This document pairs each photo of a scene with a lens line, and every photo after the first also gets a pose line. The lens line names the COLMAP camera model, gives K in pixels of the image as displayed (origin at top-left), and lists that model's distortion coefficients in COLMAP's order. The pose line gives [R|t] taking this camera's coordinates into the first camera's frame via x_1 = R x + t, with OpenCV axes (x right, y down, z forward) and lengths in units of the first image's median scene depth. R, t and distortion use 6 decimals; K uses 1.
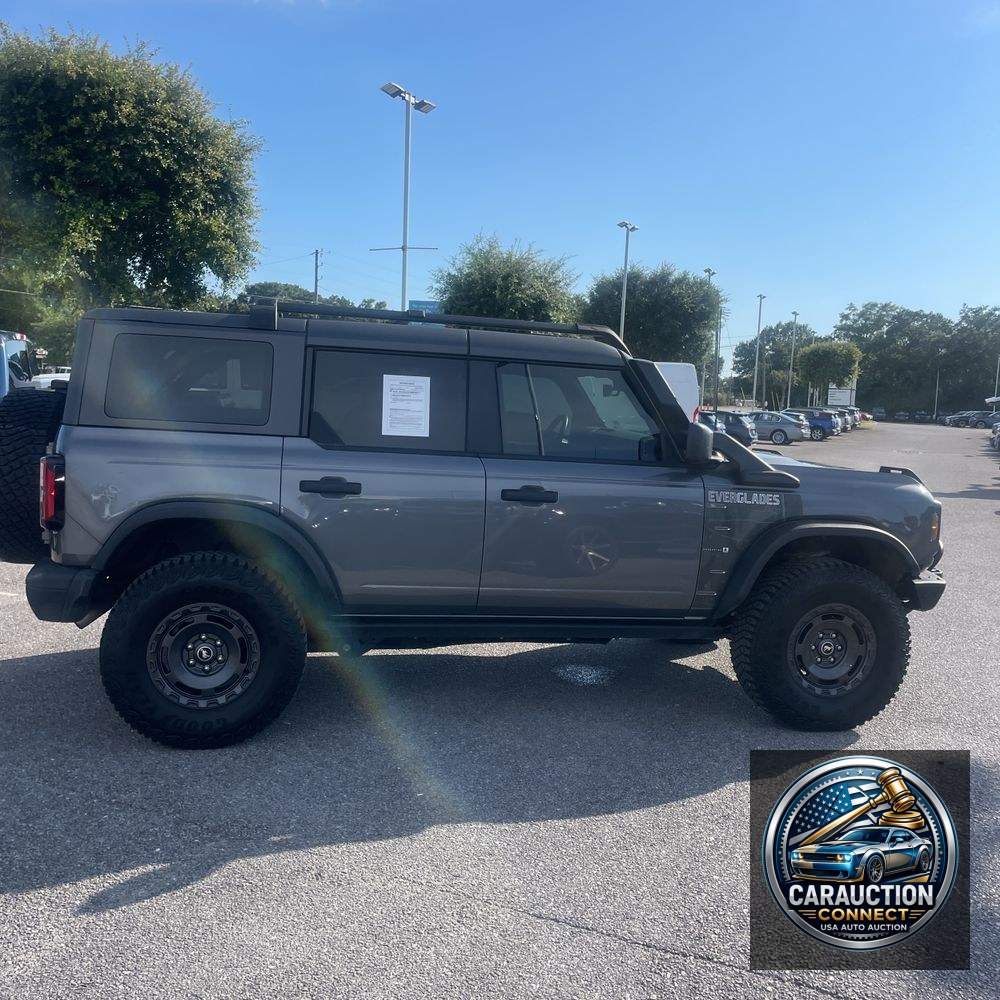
lens RADIAL K [[1009.9, 0, 501.1], [0, 1009.9, 485.4], [0, 0, 1]] dist [0.096444, -0.136345]
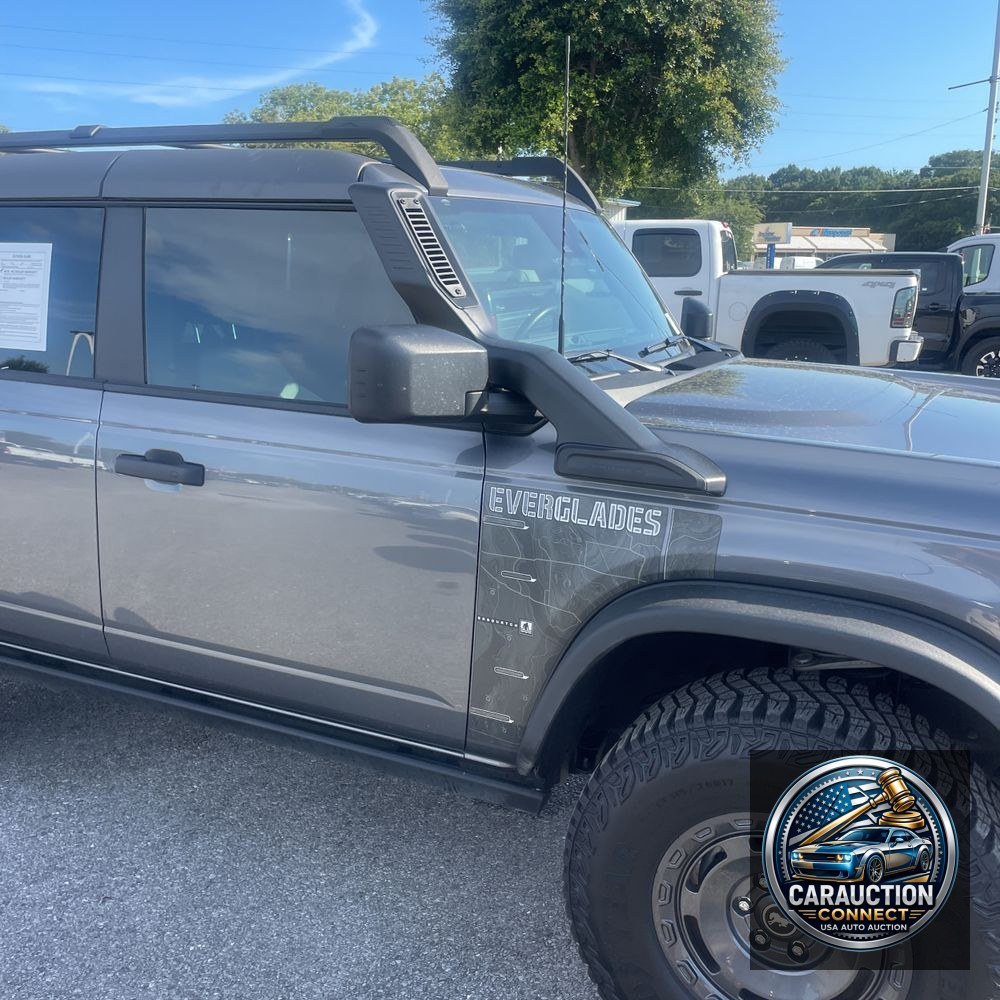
lens RADIAL K [[1009.9, 0, 501.1], [0, 1009.9, 485.4], [0, 0, 1]] dist [0.096444, -0.136345]
pose [[0.801070, 0.090192, -0.591737, 0.449870], [-0.026355, 0.992939, 0.115665, -0.043473], [0.597991, -0.077060, 0.797790, 0.645355]]
